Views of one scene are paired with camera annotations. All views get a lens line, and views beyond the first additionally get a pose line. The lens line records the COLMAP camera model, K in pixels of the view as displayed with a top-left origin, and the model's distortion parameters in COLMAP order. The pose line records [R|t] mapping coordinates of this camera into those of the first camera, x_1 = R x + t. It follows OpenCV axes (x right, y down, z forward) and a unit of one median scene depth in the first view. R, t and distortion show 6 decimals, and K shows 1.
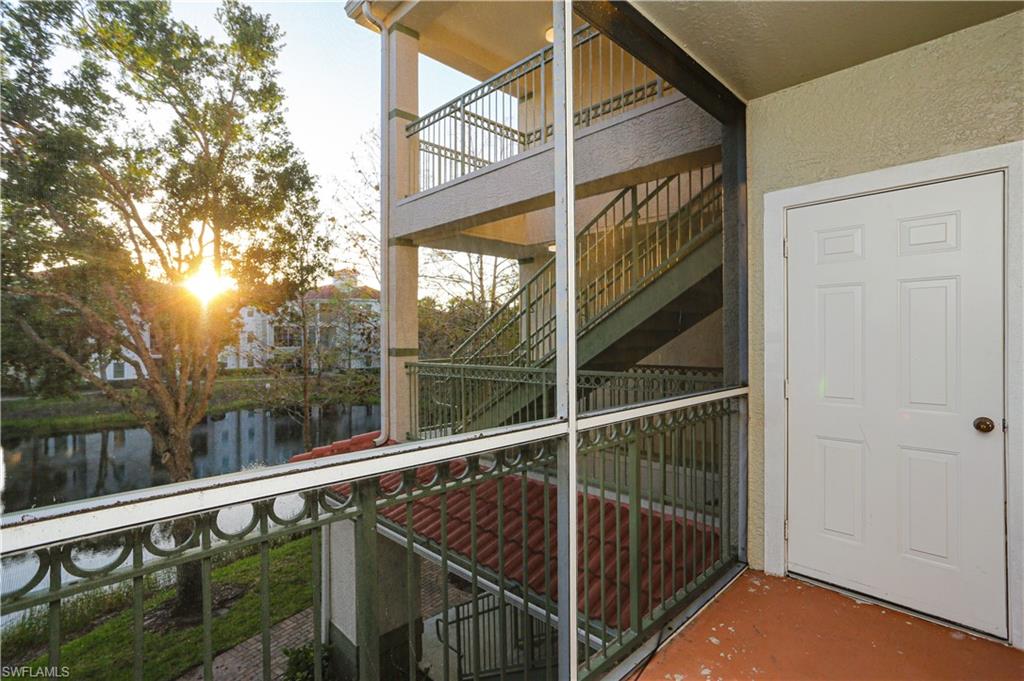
lens RADIAL K [[486.4, 0, 515.0], [0, 486.4, 333.3], [0, 0, 1]] dist [-0.051206, 0.027912]
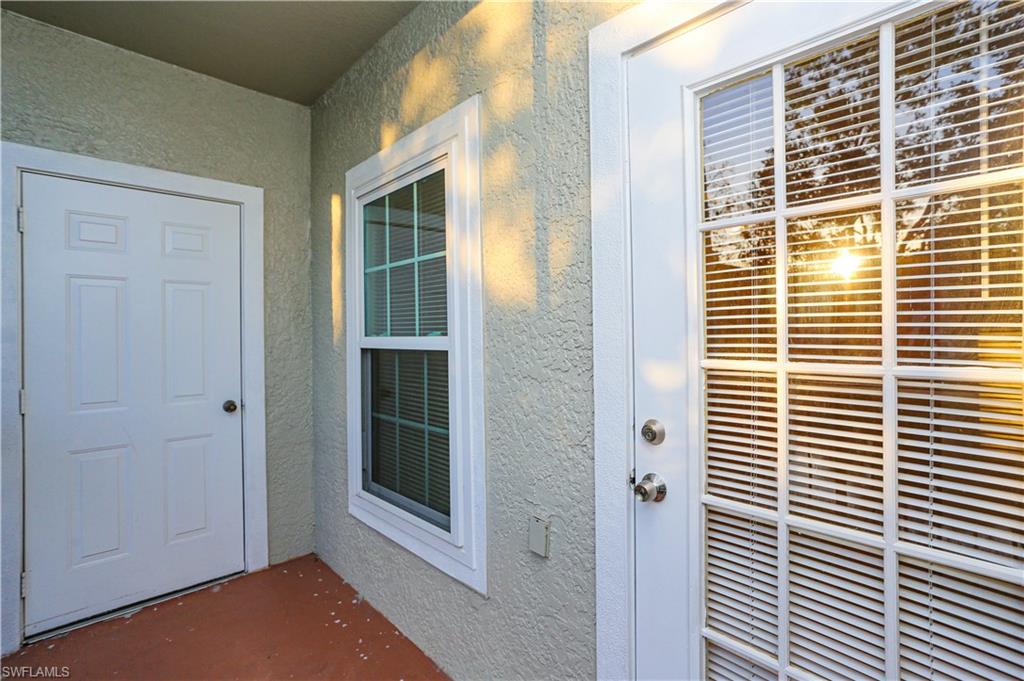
lens RADIAL K [[486.4, 0, 515.0], [0, 486.4, 333.3], [0, 0, 1]] dist [-0.051206, 0.027912]
pose [[0.020627, 0.006556, 0.999766, -0.208879], [-0.006235, 0.999960, -0.006428, 0.004220], [-0.999768, -0.006101, 0.020667, 0.211438]]
